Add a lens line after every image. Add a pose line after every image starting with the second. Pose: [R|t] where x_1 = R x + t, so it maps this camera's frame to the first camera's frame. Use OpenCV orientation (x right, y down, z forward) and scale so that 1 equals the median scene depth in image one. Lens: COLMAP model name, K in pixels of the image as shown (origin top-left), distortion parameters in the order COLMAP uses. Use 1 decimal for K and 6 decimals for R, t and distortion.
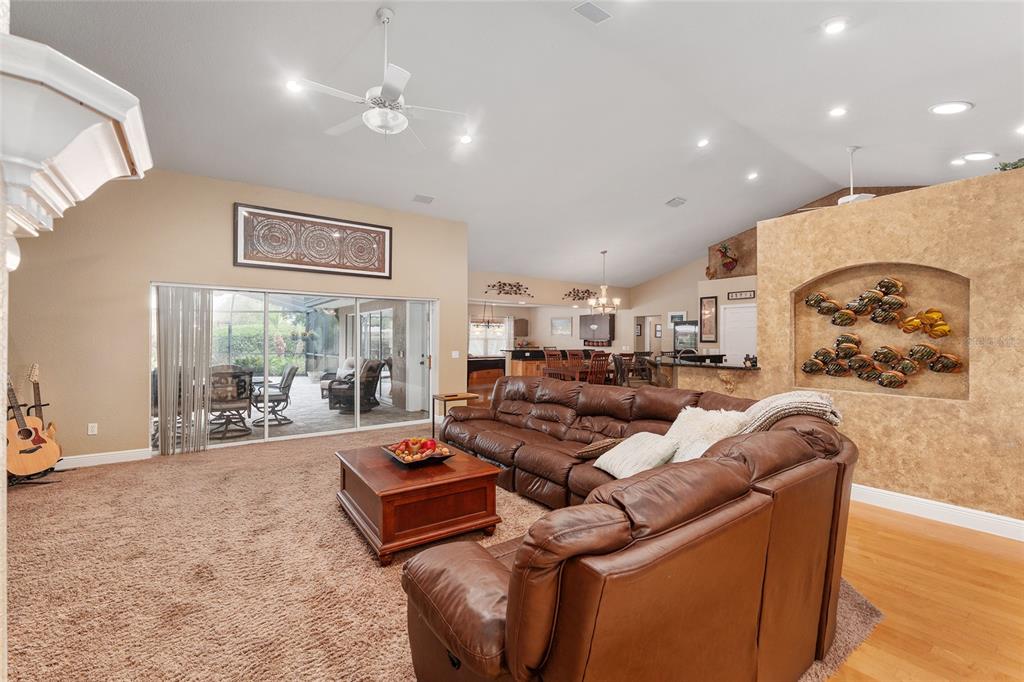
lens RADIAL K [[437.5, 0, 512.0], [0, 437.5, 341.0], [0, 0, 1]] dist [-0.000796, -0.000084]
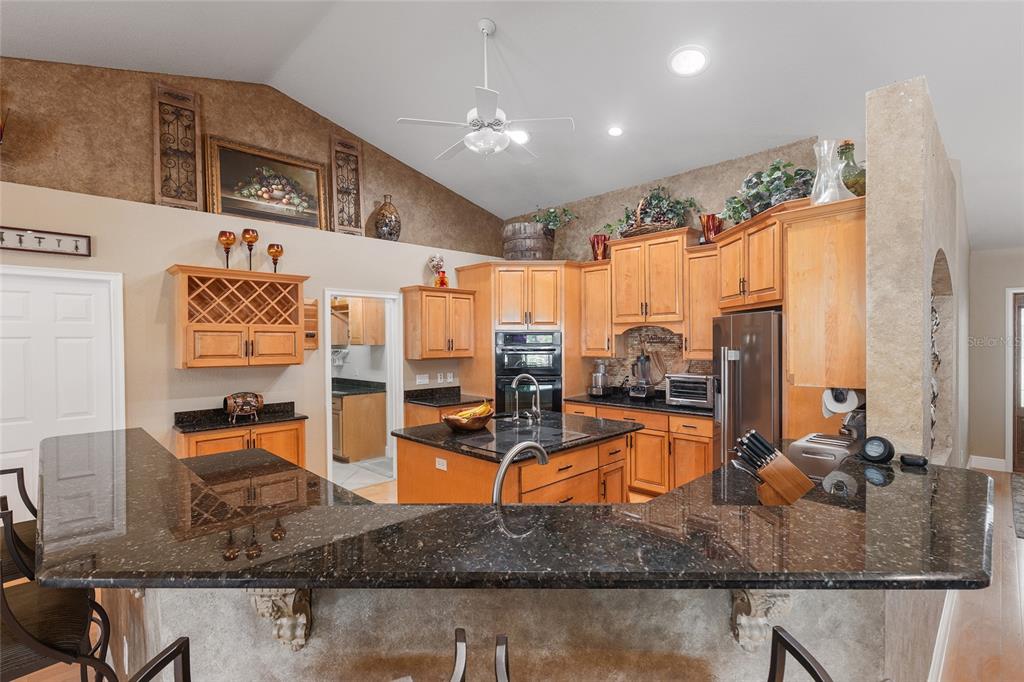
lens RADIAL K [[479.0, 0, 511.4], [0, 479.0, 344.8], [0, 0, 1]] dist [0.000404, -0.000019]
pose [[-0.143685, -0.014777, 0.989513, 0.130884], [0.010365, 0.999811, 0.016436, -0.034590], [-0.989569, 0.012618, -0.143504, 0.887366]]
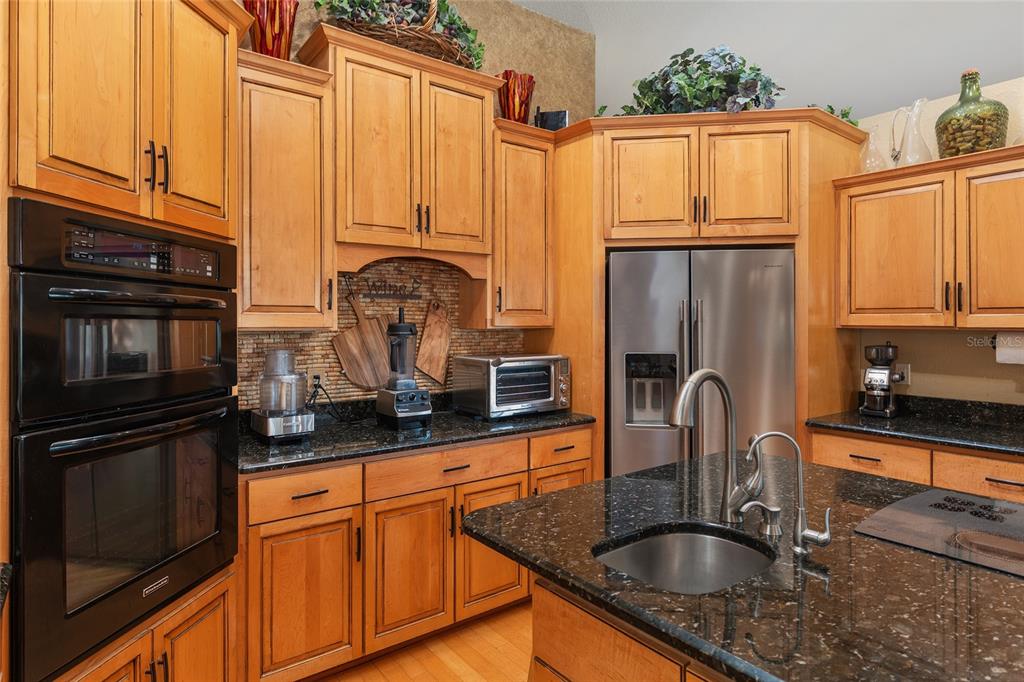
lens RADIAL K [[577.1, 0, 512.7], [0, 577.1, 322.4], [0, 0, 1]] dist [0.000867, 0.000124]
pose [[-0.999949, -0.003434, -0.009449, 0.763908], [-0.003464, 0.999989, 0.003200, -0.005349], [0.009438, 0.003232, -0.999950, 0.980974]]
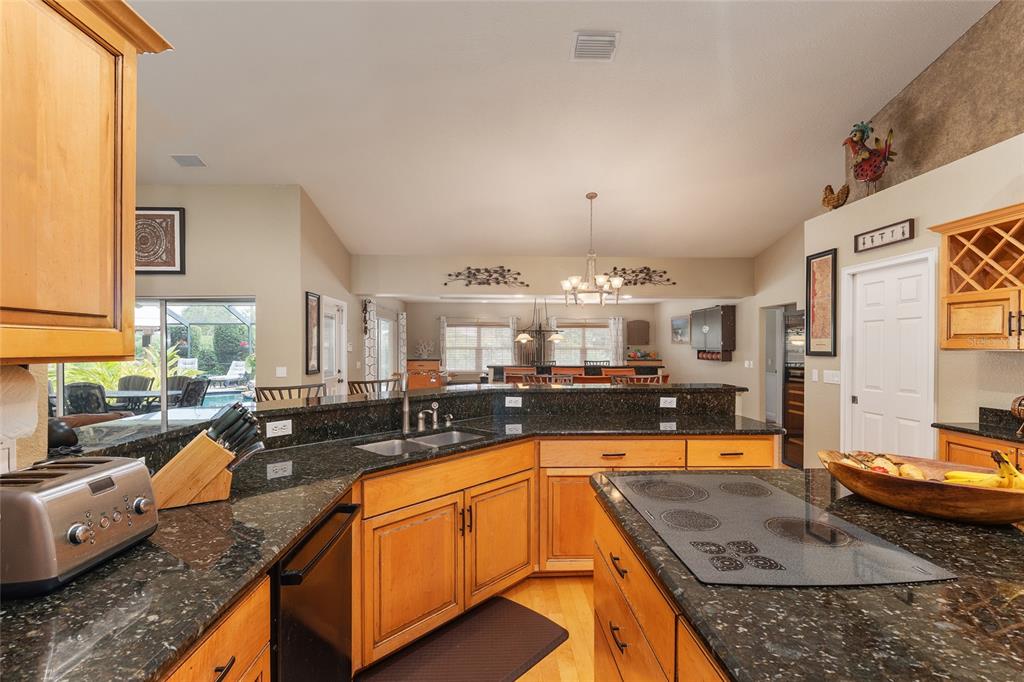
lens RADIAL K [[458.7, 0, 509.0], [0, 458.7, 351.0], [0, 0, 1]] dist [0.000067, 0.000134]
pose [[0.825728, -0.000537, -0.564068, 0.613717], [0.001530, 0.999998, 0.001288, -0.003876], [0.564066, -0.001926, 0.825728, 0.600505]]
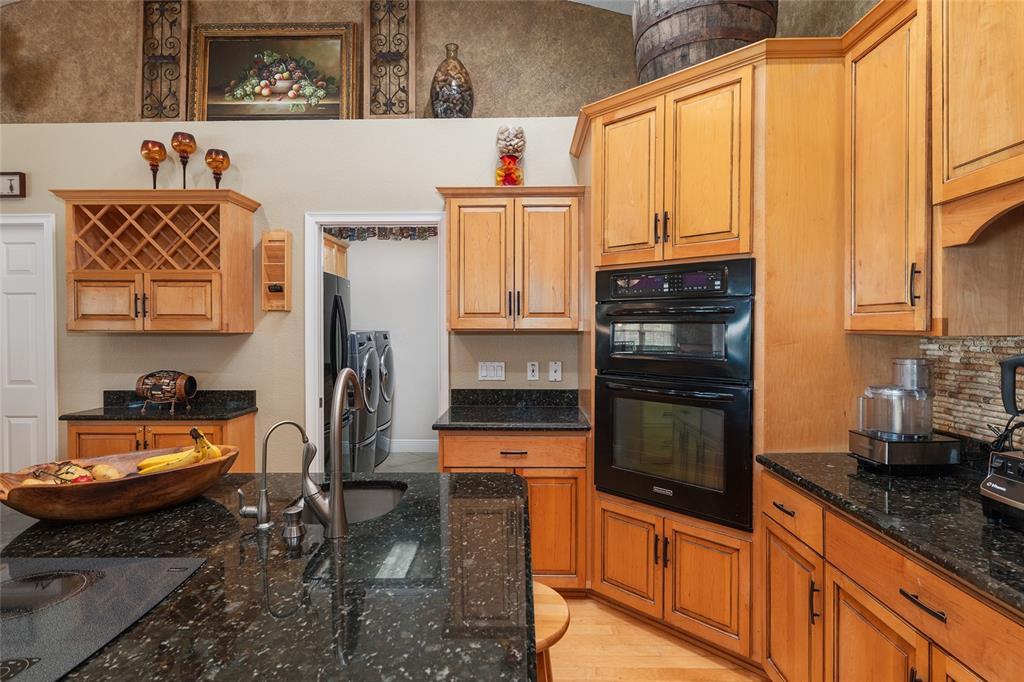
lens RADIAL K [[535.3, 0, 512.7], [0, 535.3, 333.2], [0, 0, 1]] dist [0.001249, 0.000317]
pose [[0.606538, -0.016105, 0.794891, 0.576892], [0.009689, 0.999870, 0.012864, -0.004597], [-0.794995, -0.000101, 0.606616, 0.619078]]
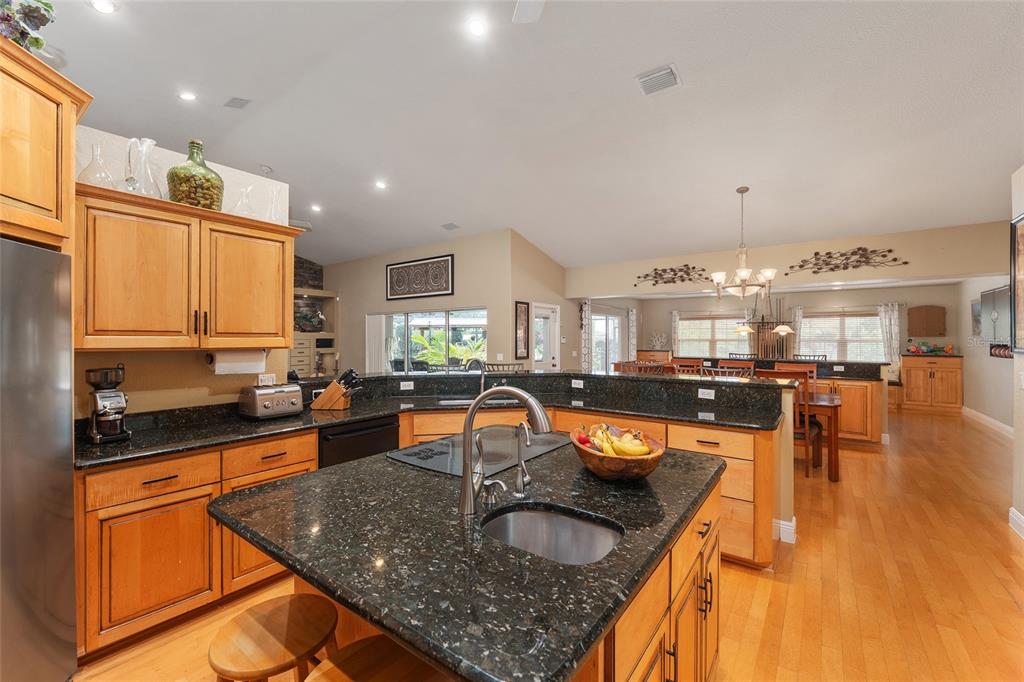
lens RADIAL K [[421.2, 0, 511.2], [0, 421.2, 343.5], [0, 0, 1]] dist [-0.013801, 0.000263]
pose [[0.294320, 0.006792, -0.955683, 0.862902], [-0.002047, 0.999977, 0.006477, -0.008585], [0.955705, 0.000050, 0.294327, 0.740740]]
